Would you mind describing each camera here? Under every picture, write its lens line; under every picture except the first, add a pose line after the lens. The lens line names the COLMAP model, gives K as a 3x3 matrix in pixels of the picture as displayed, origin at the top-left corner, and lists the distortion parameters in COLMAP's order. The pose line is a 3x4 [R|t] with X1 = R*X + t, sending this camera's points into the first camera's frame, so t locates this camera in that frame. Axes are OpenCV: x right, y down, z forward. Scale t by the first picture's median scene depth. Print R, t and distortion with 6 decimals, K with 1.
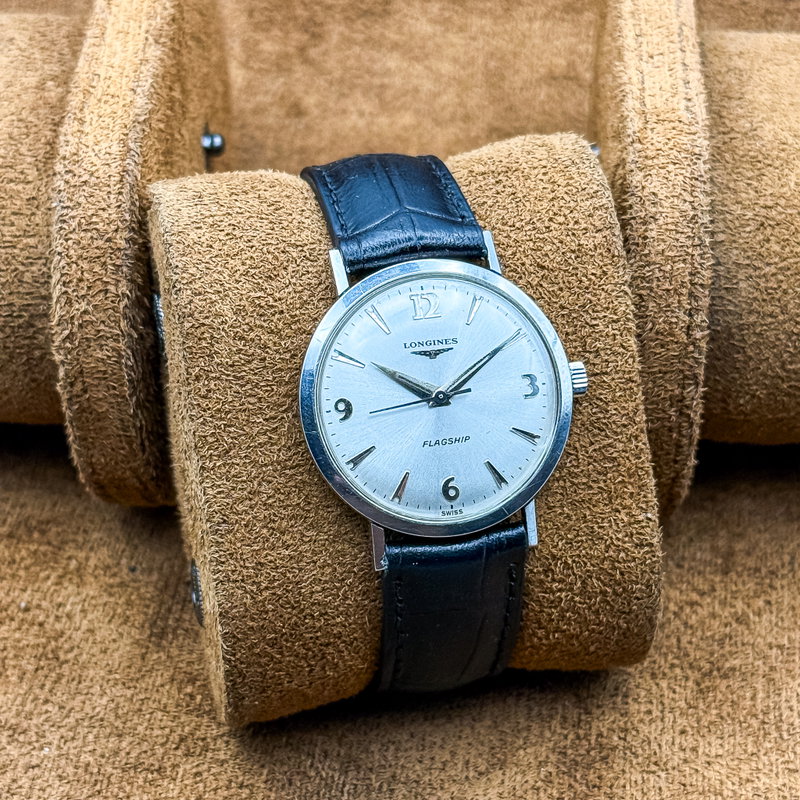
lens RADIAL K [[2140.9, 0, 401.9], [0, 2140.9, 416.2], [0, 0, 1]] dist [0.212059, 0.000000]
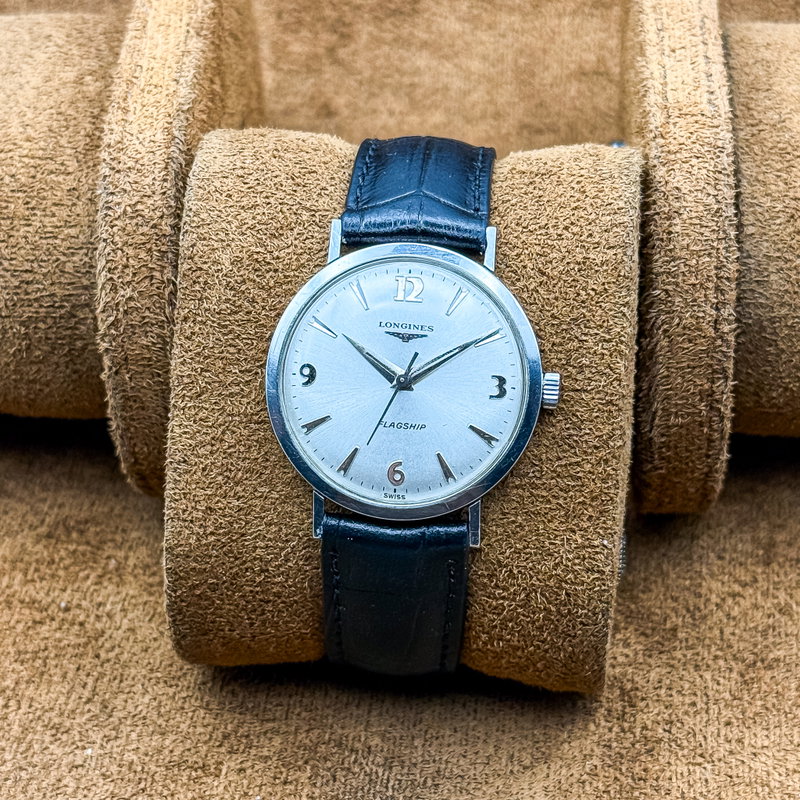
lens RADIAL K [[2140.9, 0, 402.5], [0, 2140.9, 406.8], [0, 0, 1]] dist [0.212059, 0.000000]
pose [[0.950973, 0.189130, -0.244705, 0.259630], [-0.190742, 0.981487, 0.017321, -0.013959], [0.243451, 0.030203, 0.969443, 0.028627]]
